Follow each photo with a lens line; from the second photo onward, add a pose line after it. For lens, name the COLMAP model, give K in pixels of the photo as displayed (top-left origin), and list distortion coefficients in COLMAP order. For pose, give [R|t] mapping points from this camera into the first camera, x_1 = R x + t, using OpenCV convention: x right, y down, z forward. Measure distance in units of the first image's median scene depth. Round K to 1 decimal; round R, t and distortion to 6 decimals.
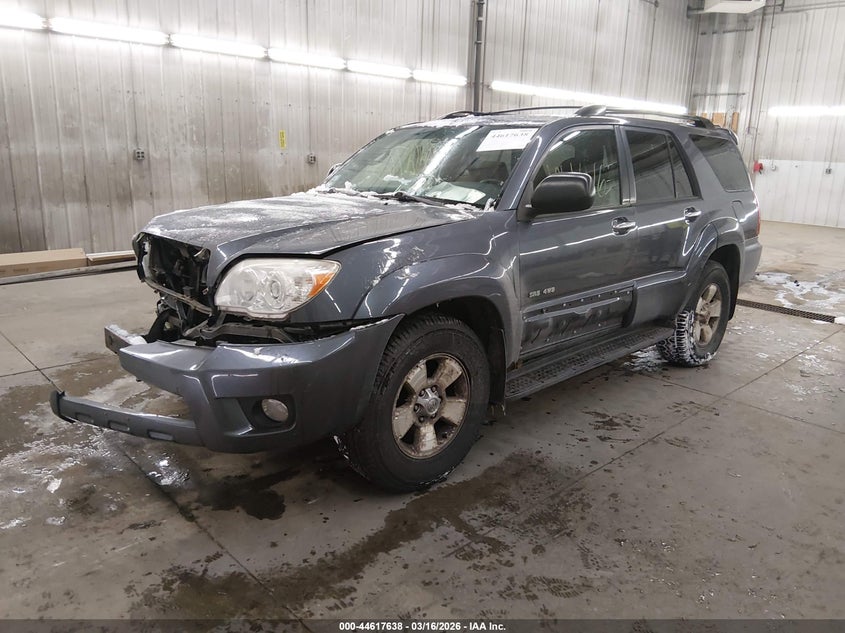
lens RADIAL K [[648.4, 0, 423.0], [0, 648.4, 318.2], [0, 0, 1]] dist [0.009729, -0.025769]
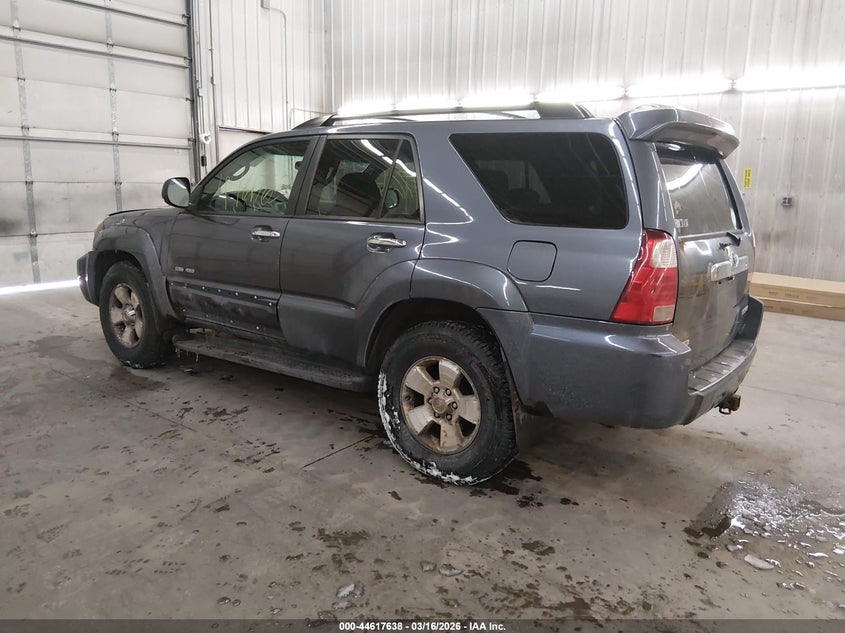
lens RADIAL K [[648.4, 0, 425.1], [0, 648.4, 311.6], [0, 0, 1]] dist [0.009729, -0.025769]
pose [[0.155978, 0.163552, -0.974126, 1.202085], [-0.268075, 0.956192, 0.117616, -0.189526], [0.950687, 0.242793, 0.192989, 0.957069]]
